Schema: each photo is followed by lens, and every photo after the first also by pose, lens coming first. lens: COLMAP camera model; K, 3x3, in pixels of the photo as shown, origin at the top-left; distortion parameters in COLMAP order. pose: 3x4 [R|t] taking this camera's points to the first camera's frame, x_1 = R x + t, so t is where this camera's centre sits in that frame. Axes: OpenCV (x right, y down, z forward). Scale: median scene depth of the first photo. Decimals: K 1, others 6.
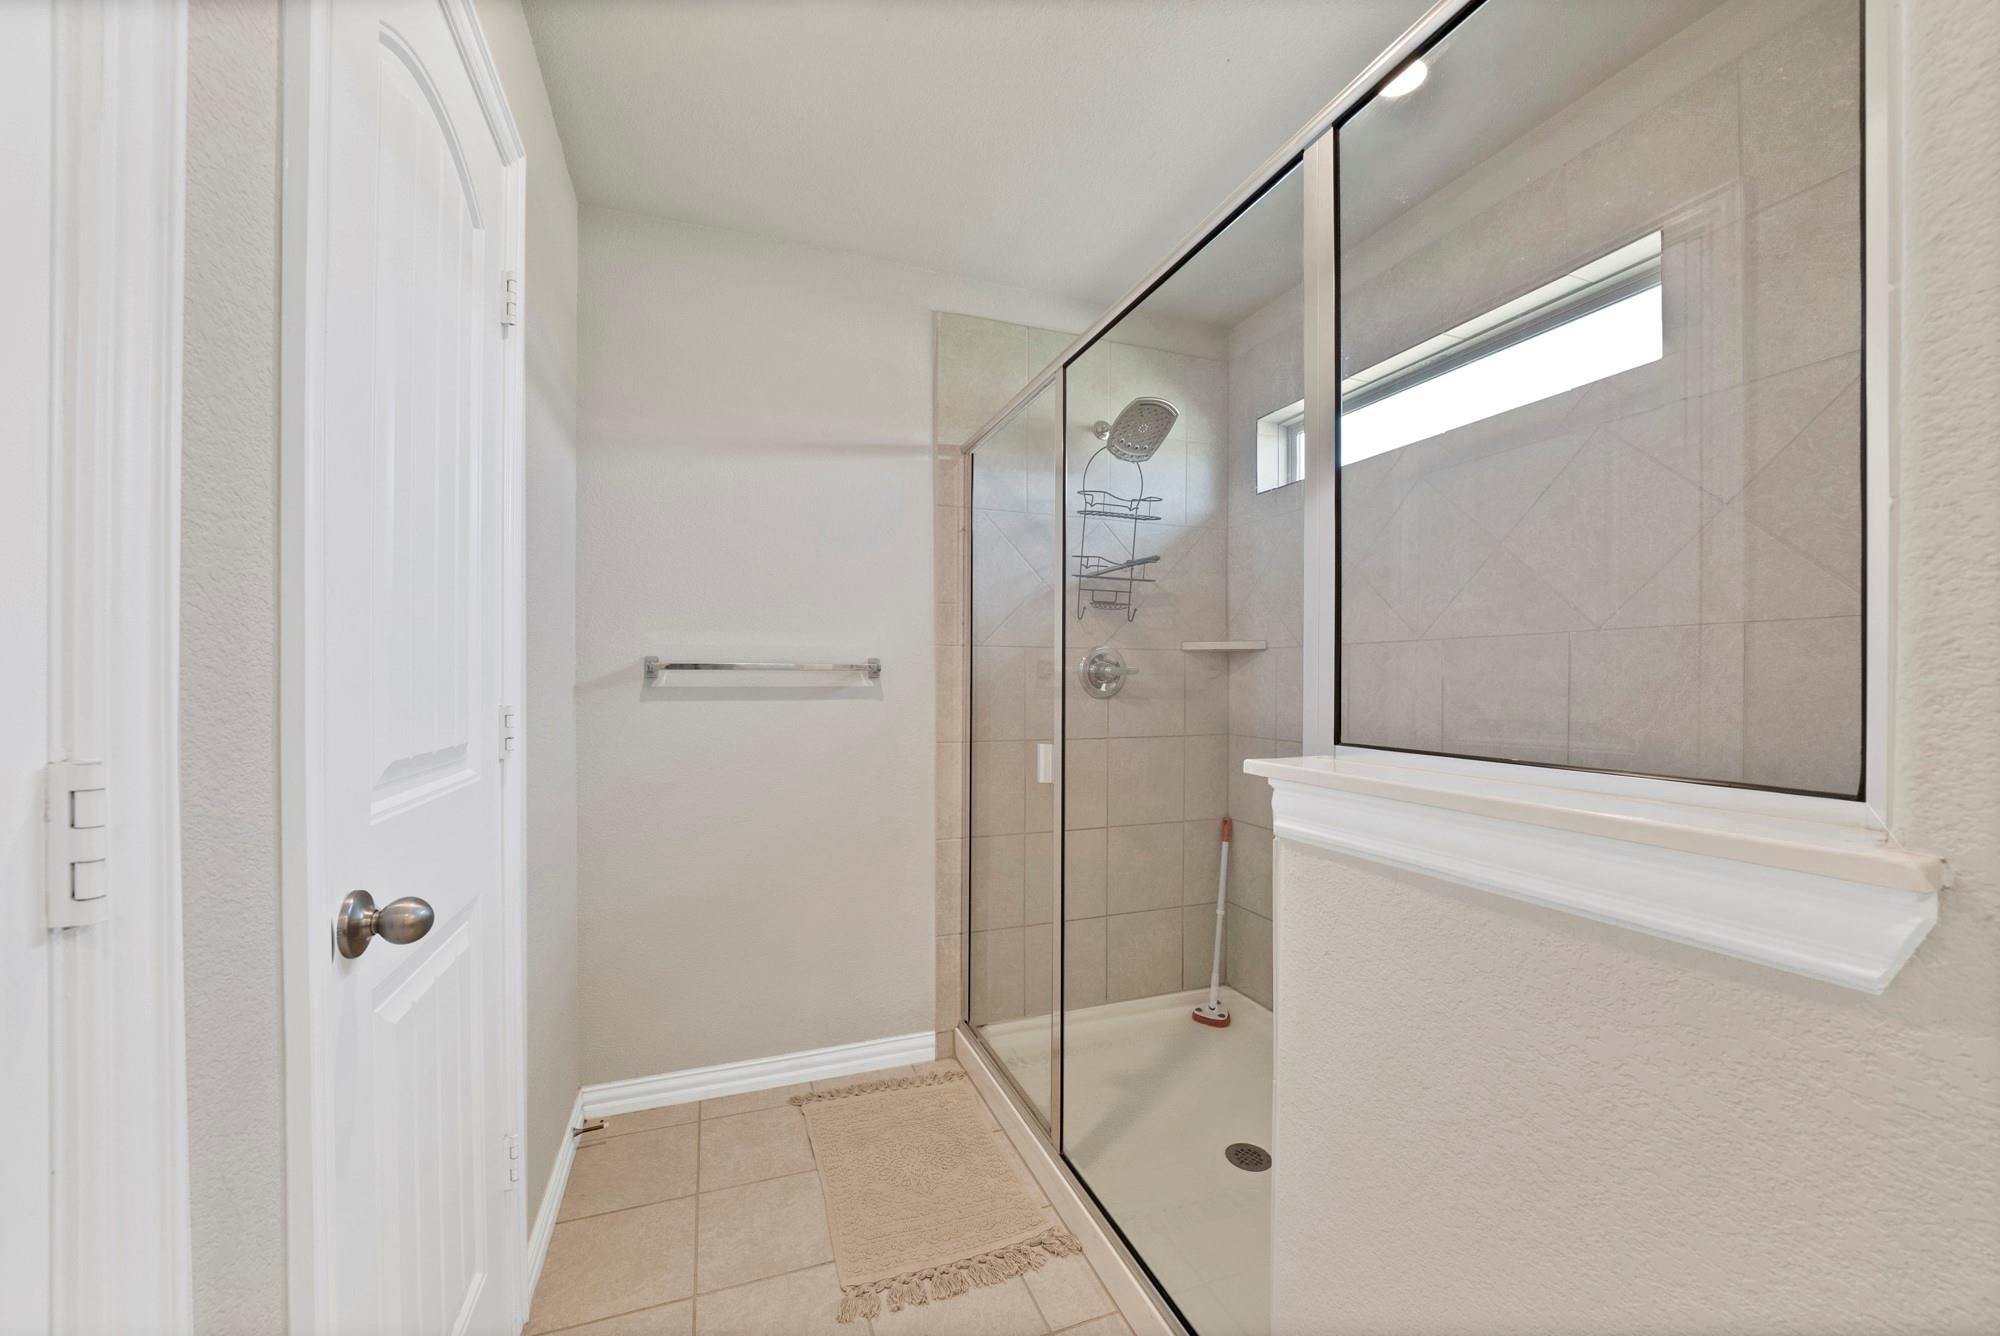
lens RADIAL K [[750.3, 0, 1002.4], [0, 750.3, 682.1], [0, 0, 1]] dist [-0.011158, -0.000023]
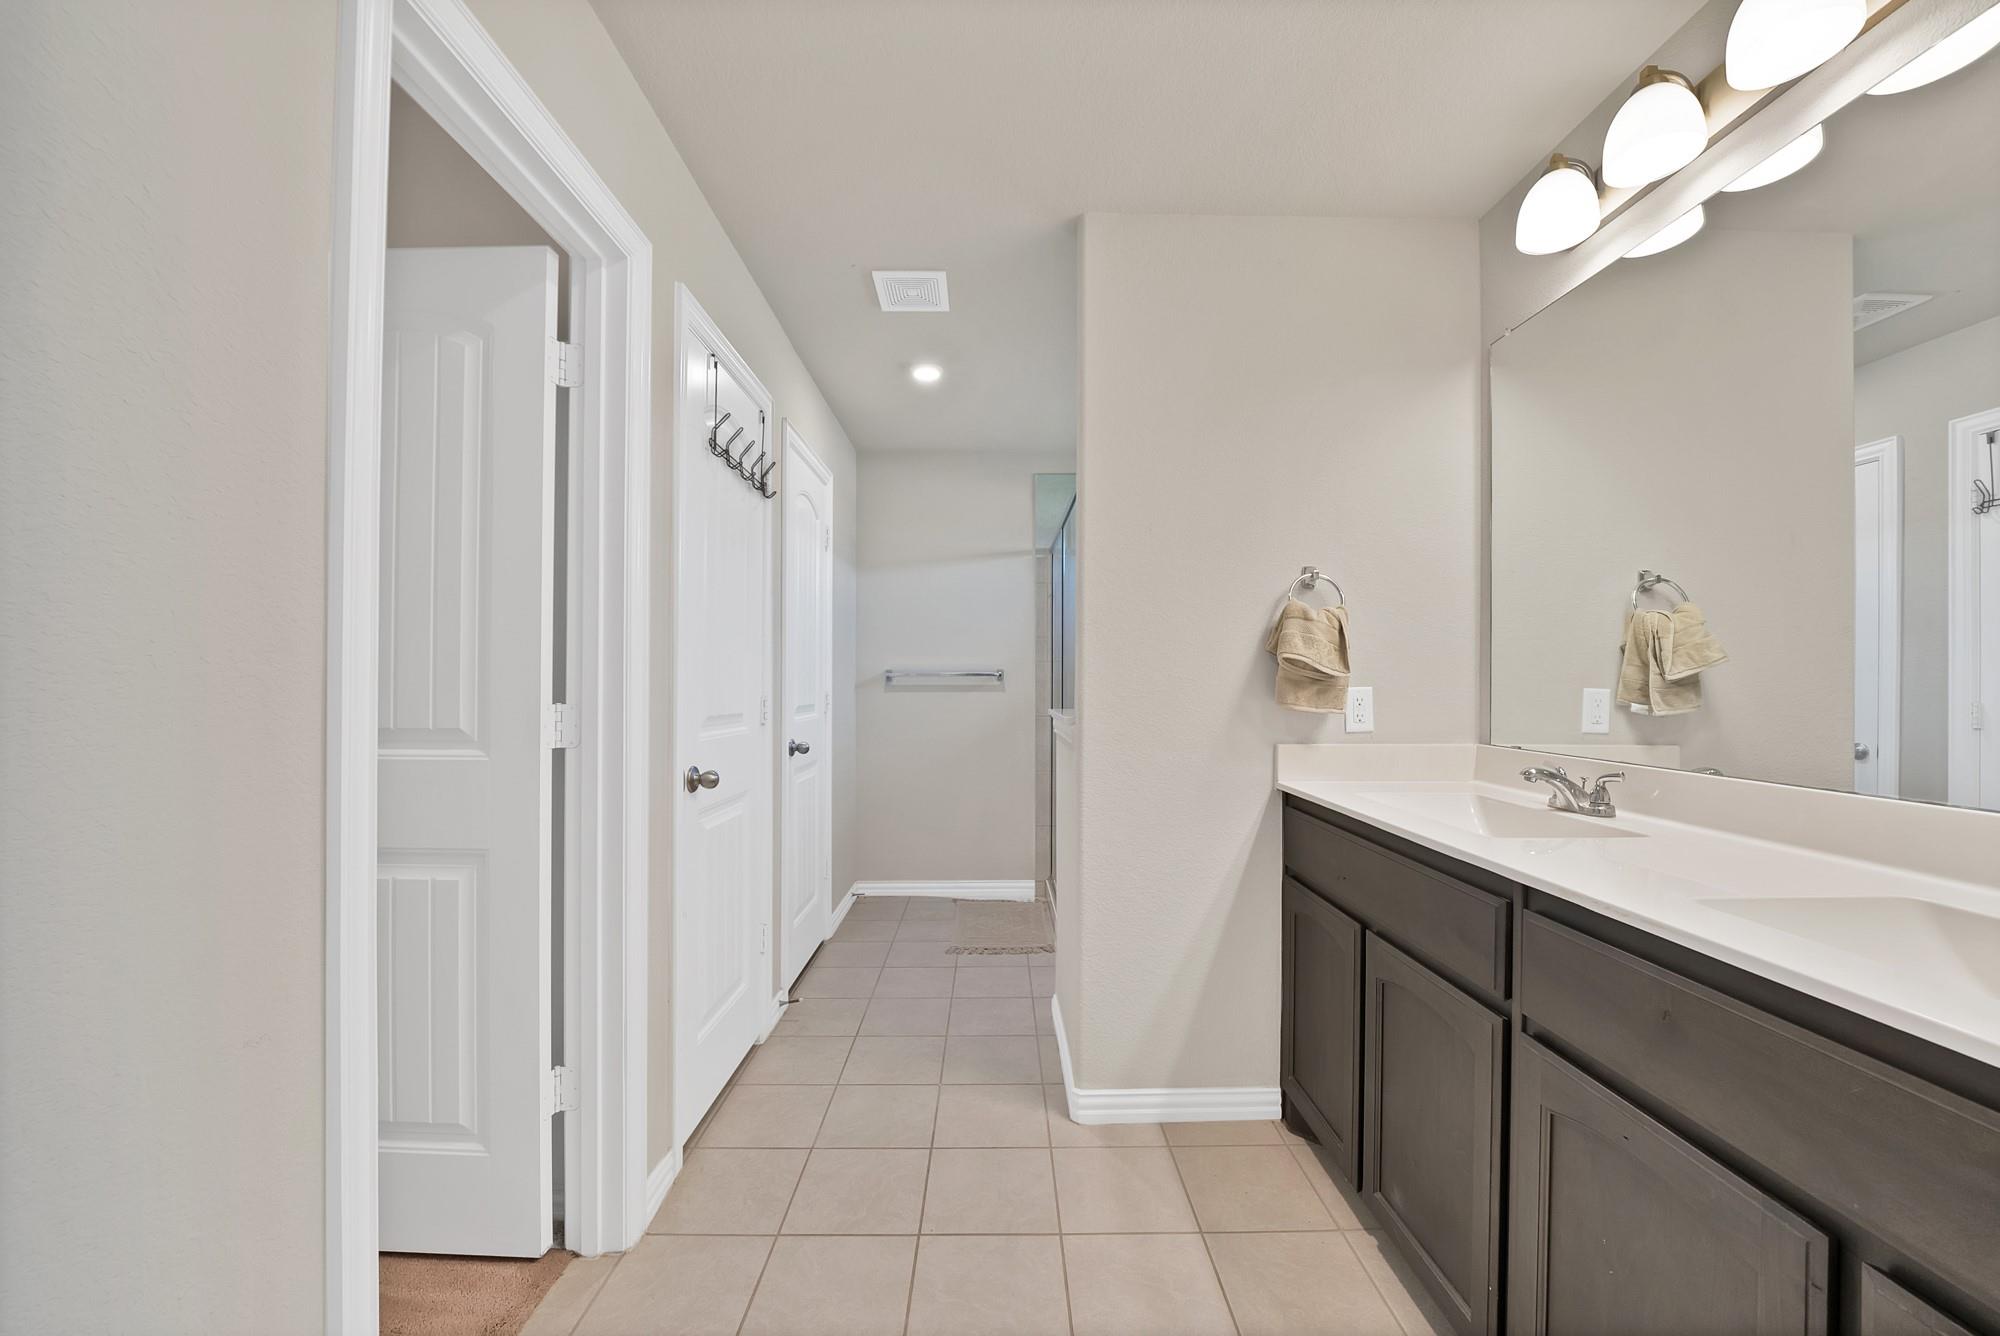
lens RADIAL K [[750.3, 0, 999.3], [0, 750.3, 679.4], [0, 0, 1]] dist [-0.011158, -0.000023]
pose [[0.936513, -0.000982, -0.350632, 0.490957], [-0.000475, 0.999992, -0.004070, -0.000420], [0.350634, 0.003978, 0.936504, -0.744337]]
